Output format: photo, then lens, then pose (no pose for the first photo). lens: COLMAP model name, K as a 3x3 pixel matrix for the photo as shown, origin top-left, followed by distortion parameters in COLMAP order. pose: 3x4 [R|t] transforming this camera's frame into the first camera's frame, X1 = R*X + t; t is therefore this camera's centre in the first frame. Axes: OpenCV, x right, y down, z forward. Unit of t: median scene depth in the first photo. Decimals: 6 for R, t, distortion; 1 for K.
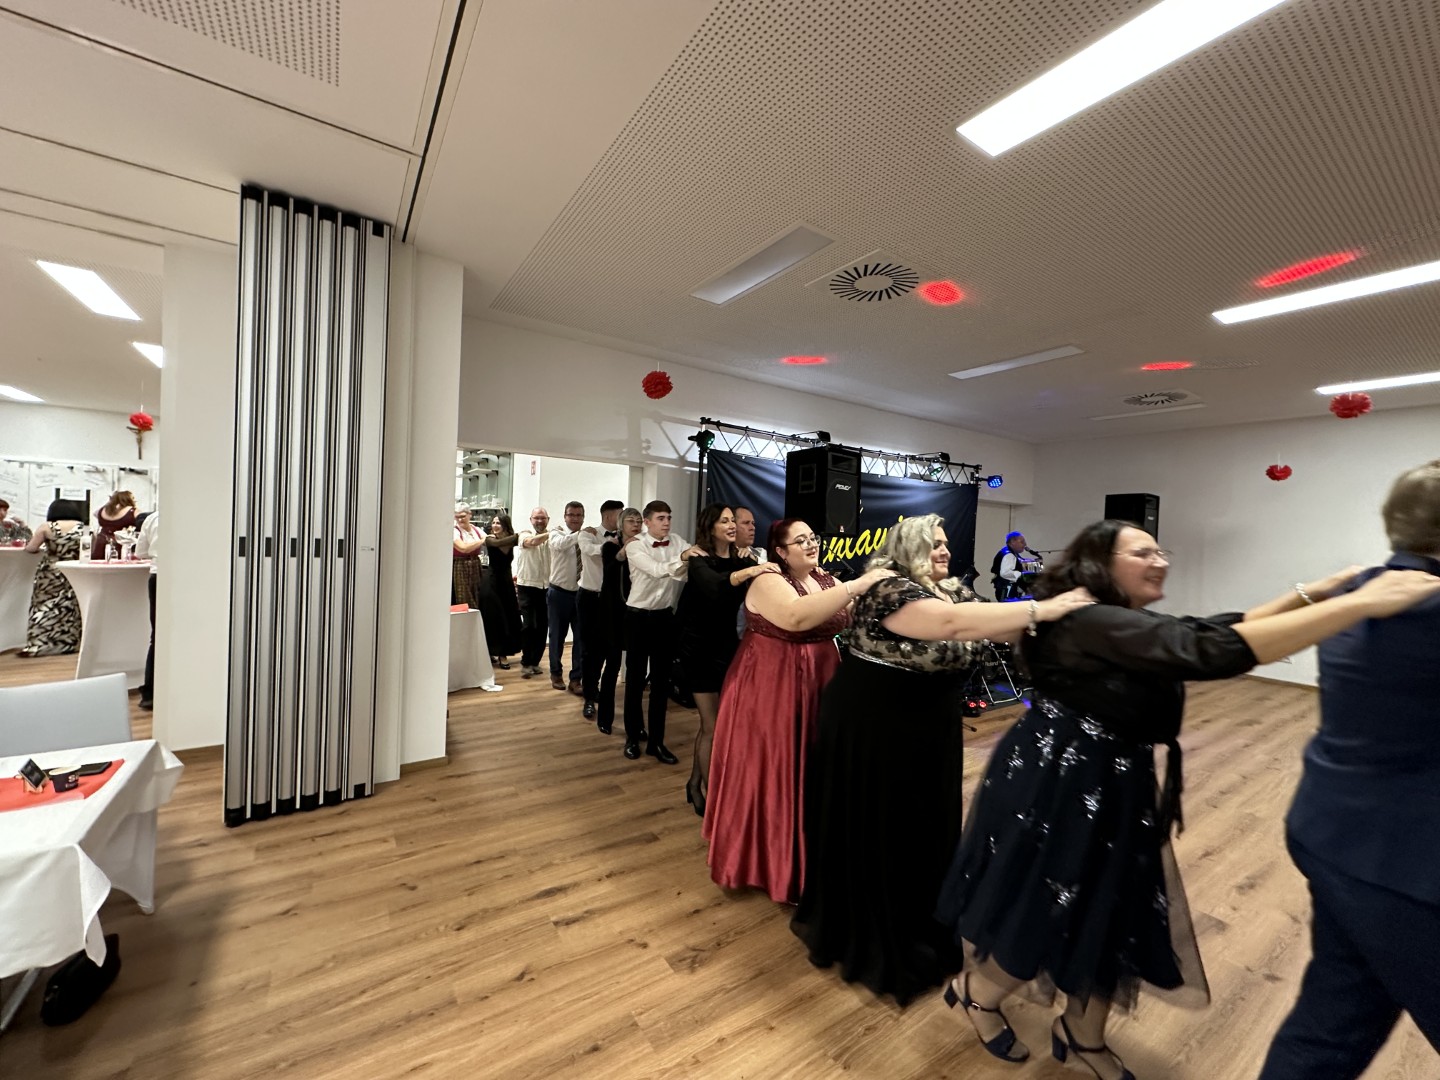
lens RADIAL K [[575.3, 0, 711.2], [0, 575.3, 543.5], [0, 0, 1]] dist [-0.002553, 0.000926]
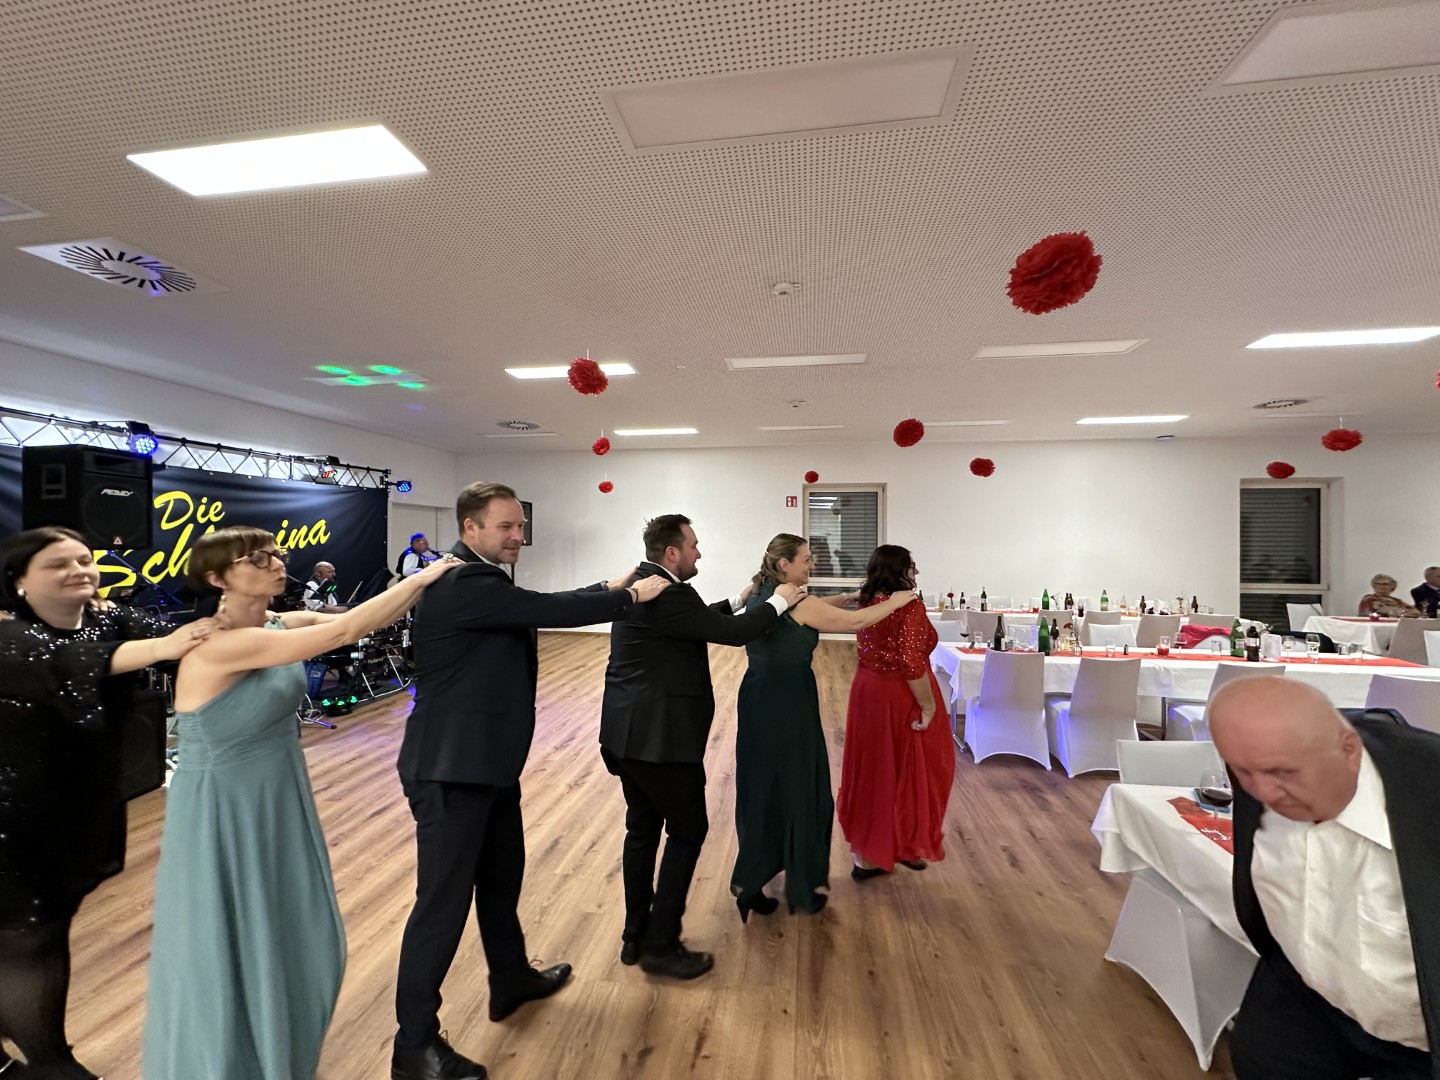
lens RADIAL K [[575.3, 0, 721.7], [0, 575.3, 539.0], [0, 0, 1]] dist [-0.002553, 0.000926]
pose [[0.669757, -0.036152, 0.741700, 0.194441], [0.040519, 0.999105, 0.012110, -0.000806], [-0.741474, 0.021942, 0.670622, -0.260932]]
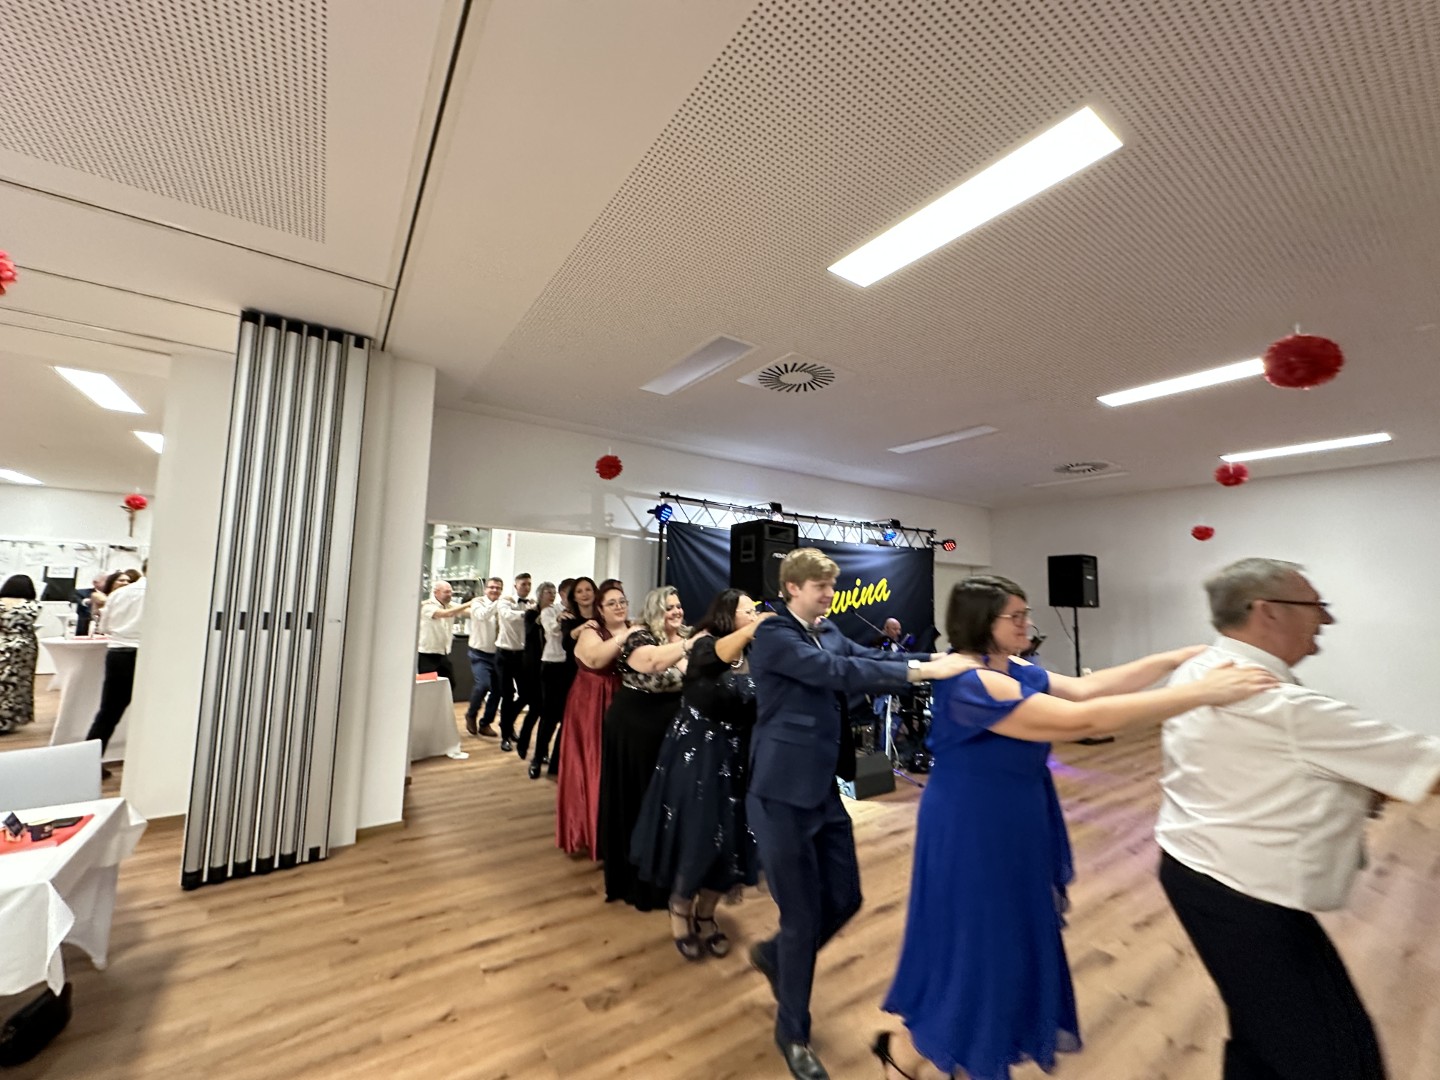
lens RADIAL K [[575.3, 0, 709.7], [0, 575.3, 543.1], [0, 0, 1]] dist [-0.002553, 0.000926]
pose [[0.999774, -0.017372, 0.012280, 0.080957], [0.018646, 0.993465, -0.112607, -0.001188], [-0.010244, 0.112810, 0.993564, -0.086130]]
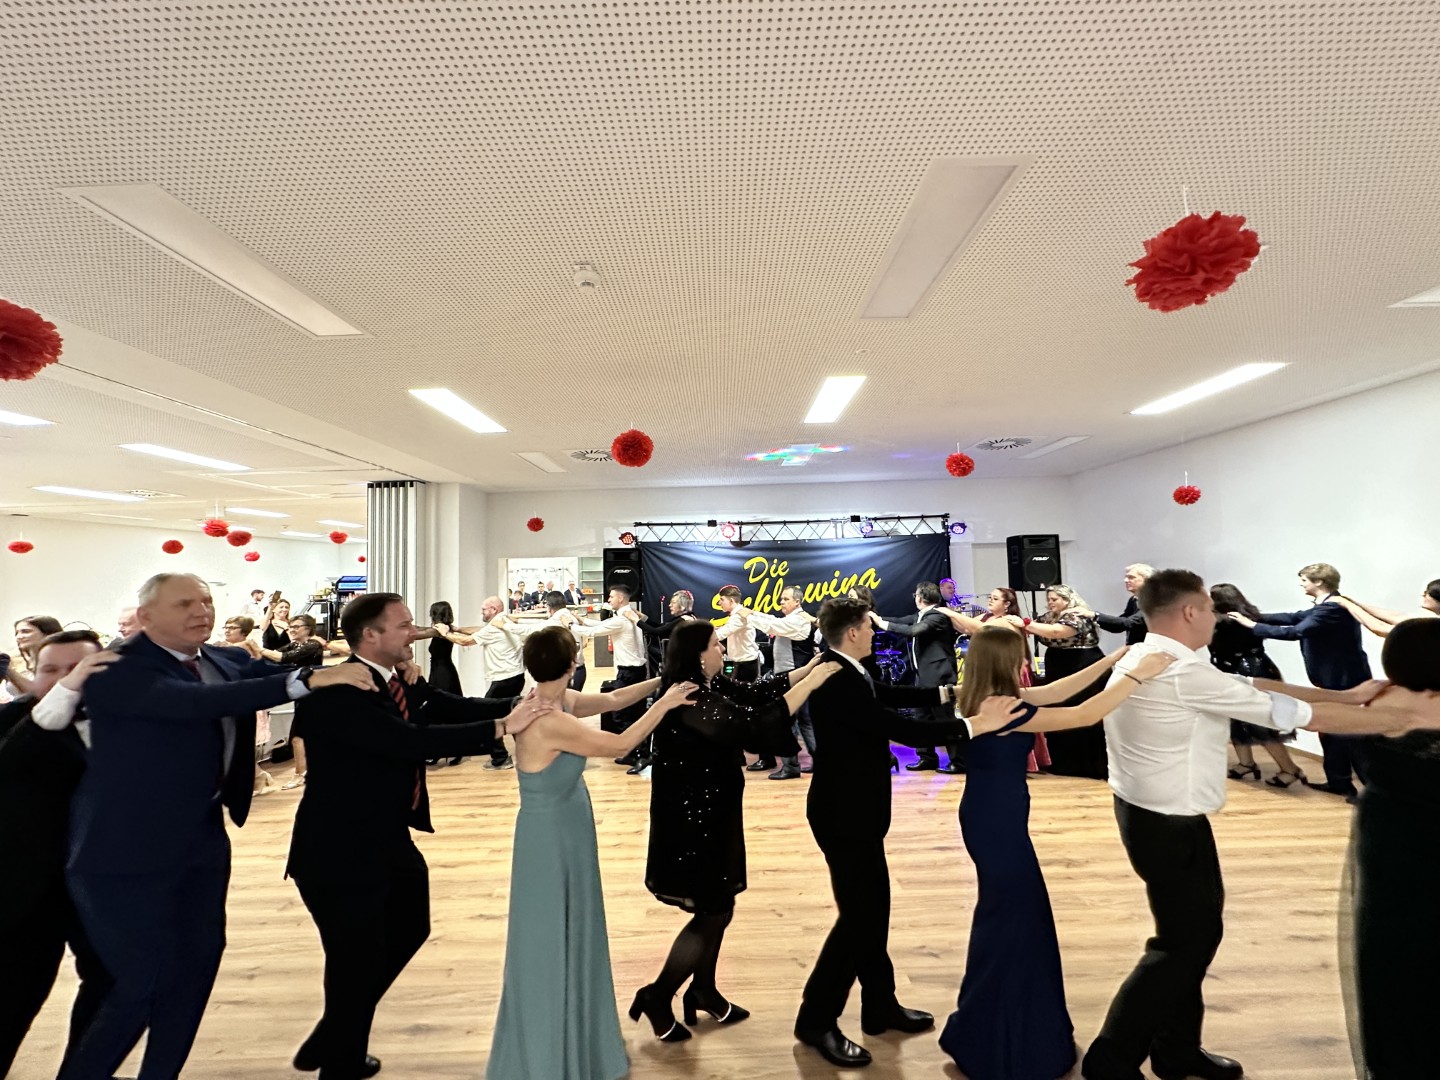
lens RADIAL K [[575.3, 0, 723.0], [0, 575.3, 532.6], [0, 0, 1]] dist [-0.002553, 0.000926]
pose [[0.820425, -0.107197, -0.561615, 1.410089], [0.048141, 0.991730, -0.118969, 0.003647], [0.569724, 0.070569, 0.818801, -0.167253]]
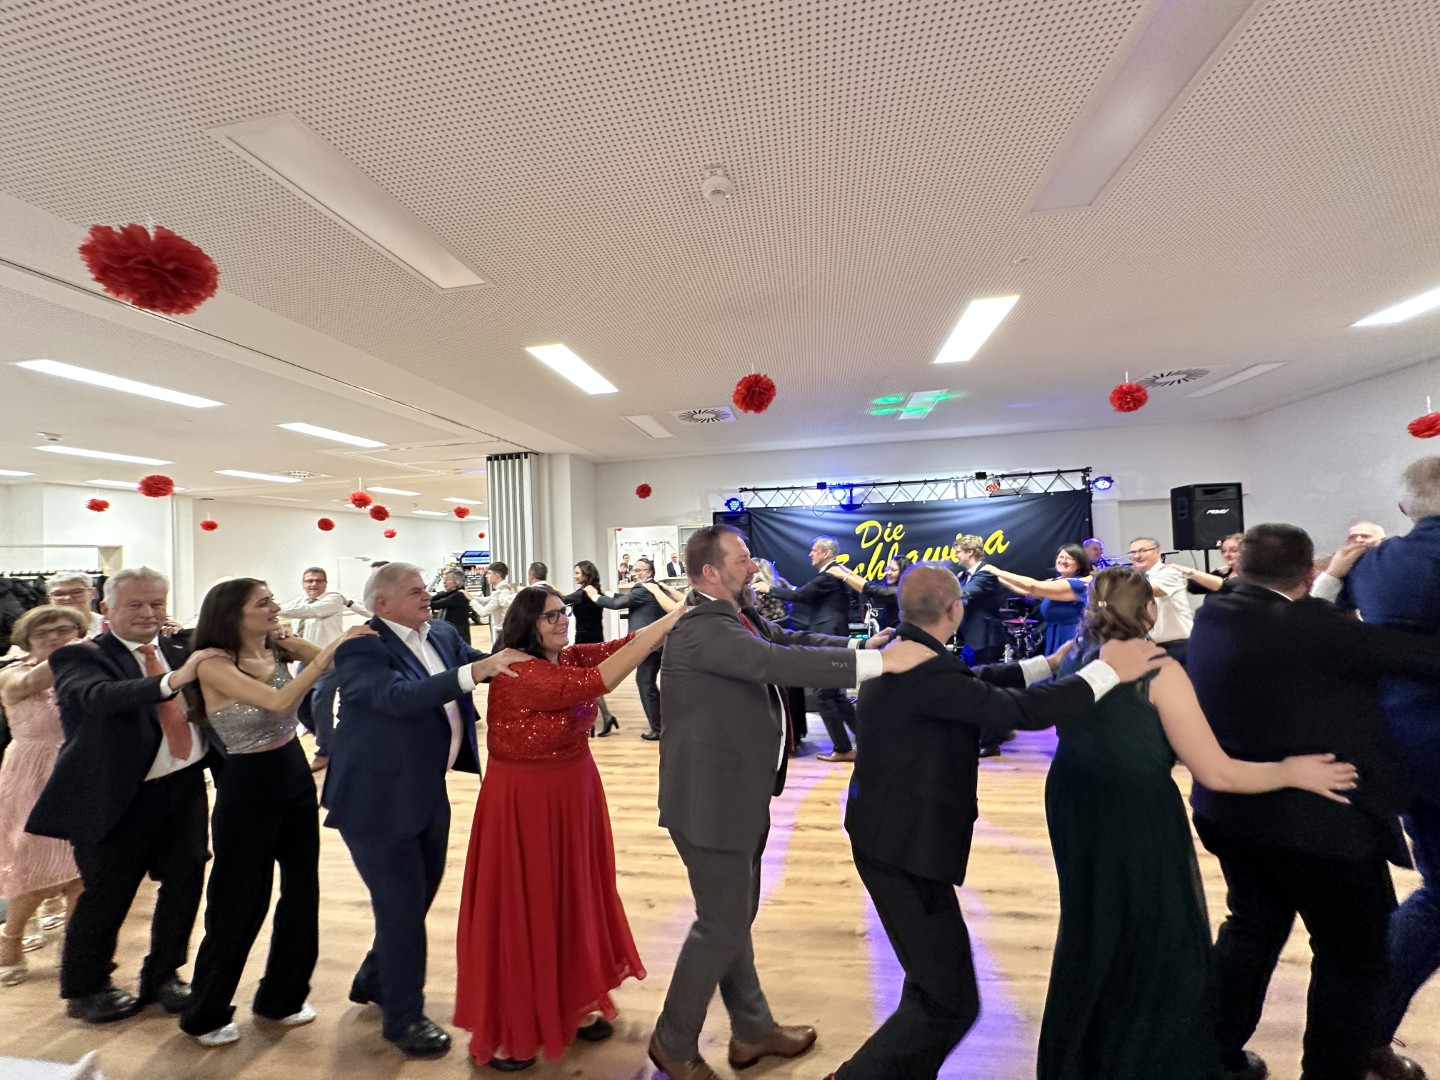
lens RADIAL K [[575.3, 0, 721.8], [0, 575.3, 534.3], [0, 0, 1]] dist [-0.002553, 0.000926]
pose [[0.718293, -0.096060, -0.689078, 1.320635], [0.052749, 0.995091, -0.083734, 0.033526], [0.693739, 0.023798, 0.719834, -0.150053]]
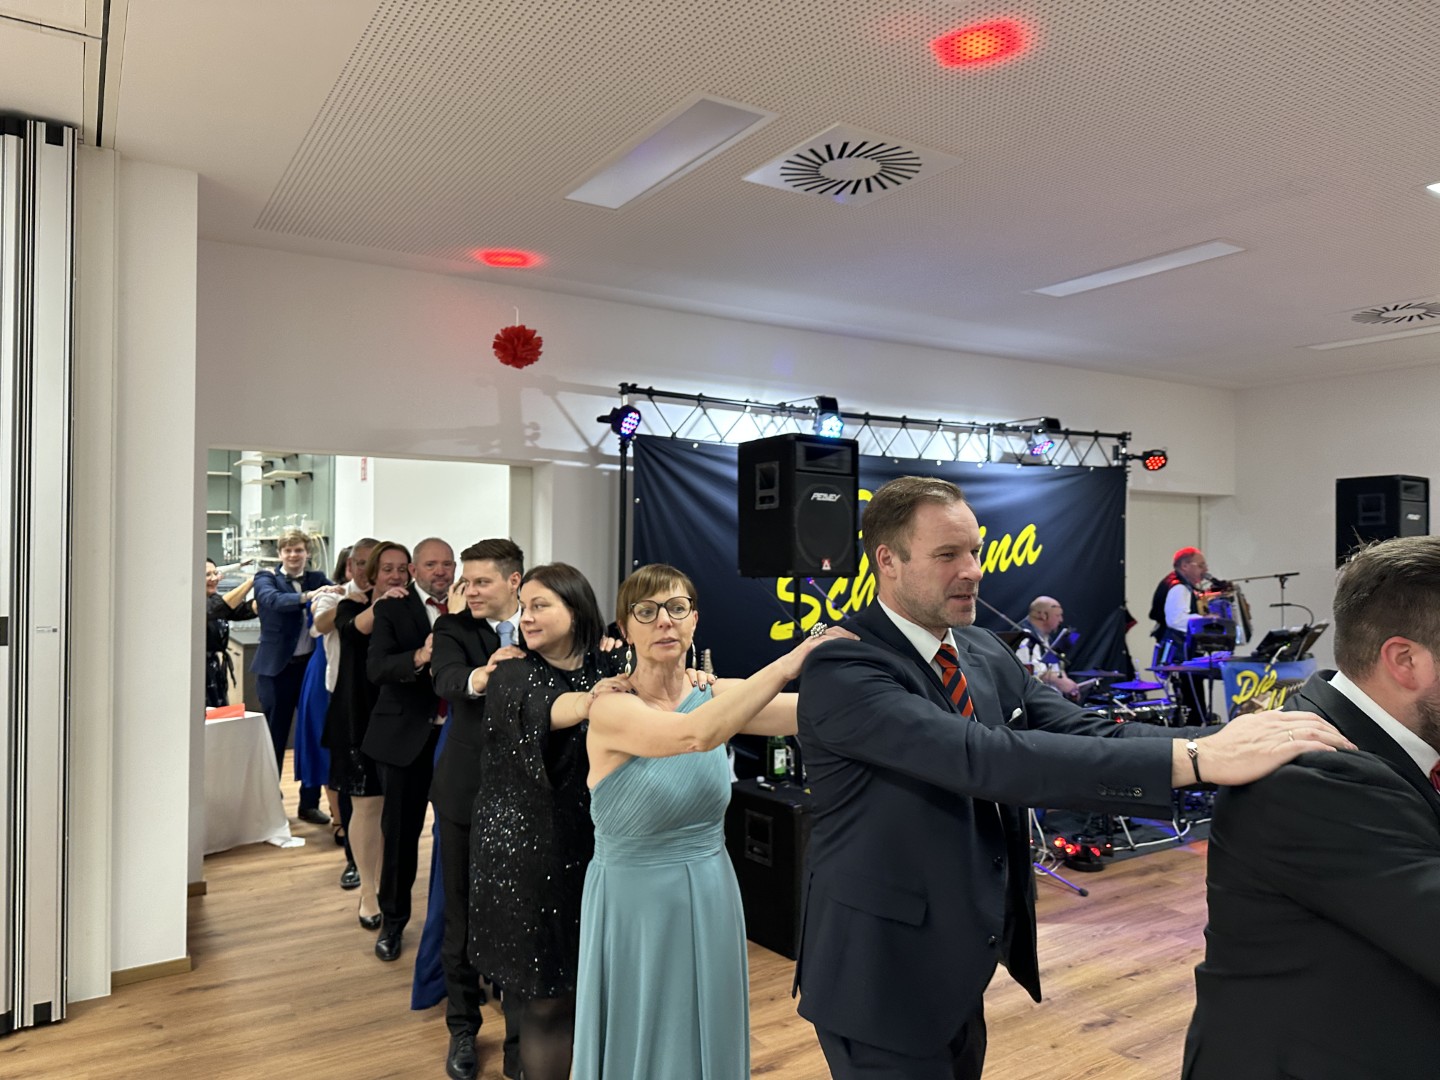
lens RADIAL K [[1010.4, 0, 690.0], [0, 1010.4, 548.2], [0, 0, 1]] dist [0.058790, -0.070833]
pose [[0.998600, -0.036508, -0.038290, 0.122920], [0.035629, 0.999091, -0.023399, -0.023304], [0.039110, 0.022002, 0.998993, -0.081987]]
